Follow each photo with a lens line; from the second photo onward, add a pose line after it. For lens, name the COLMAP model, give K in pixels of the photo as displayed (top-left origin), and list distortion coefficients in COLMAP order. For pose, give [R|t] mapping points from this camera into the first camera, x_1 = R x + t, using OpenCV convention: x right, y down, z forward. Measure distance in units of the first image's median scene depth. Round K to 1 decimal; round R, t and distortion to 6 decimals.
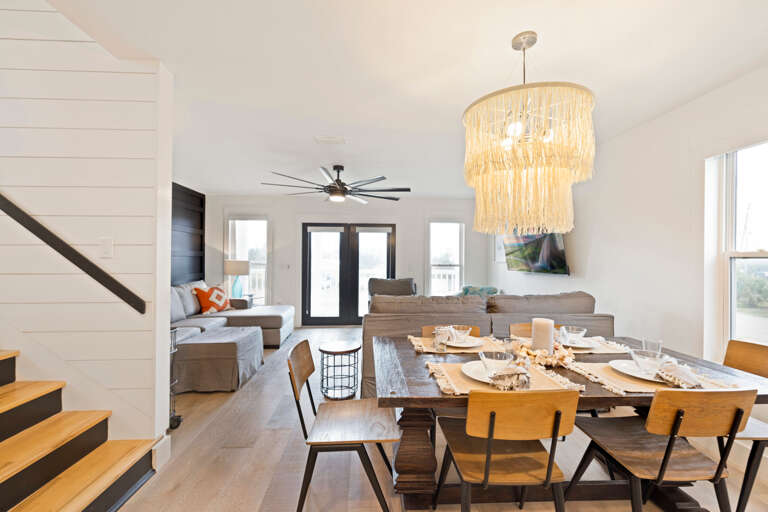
lens RADIAL K [[323.8, 0, 383.1], [0, 323.8, 258.4], [0, 0, 1]] dist [0.000866, -0.000014]
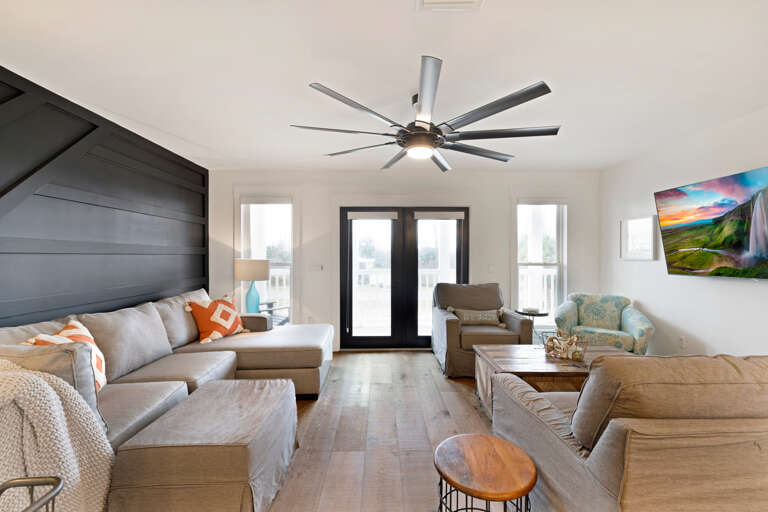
lens RADIAL K [[323.8, 0, 384.3], [0, 323.8, 254.3], [0, 0, 1]] dist [0.000866, -0.000014]
pose [[0.999138, -0.007869, -0.040750, -0.129042], [0.007770, 0.999966, -0.002599, -0.001478], [0.040769, 0.002281, 0.999166, 0.295560]]
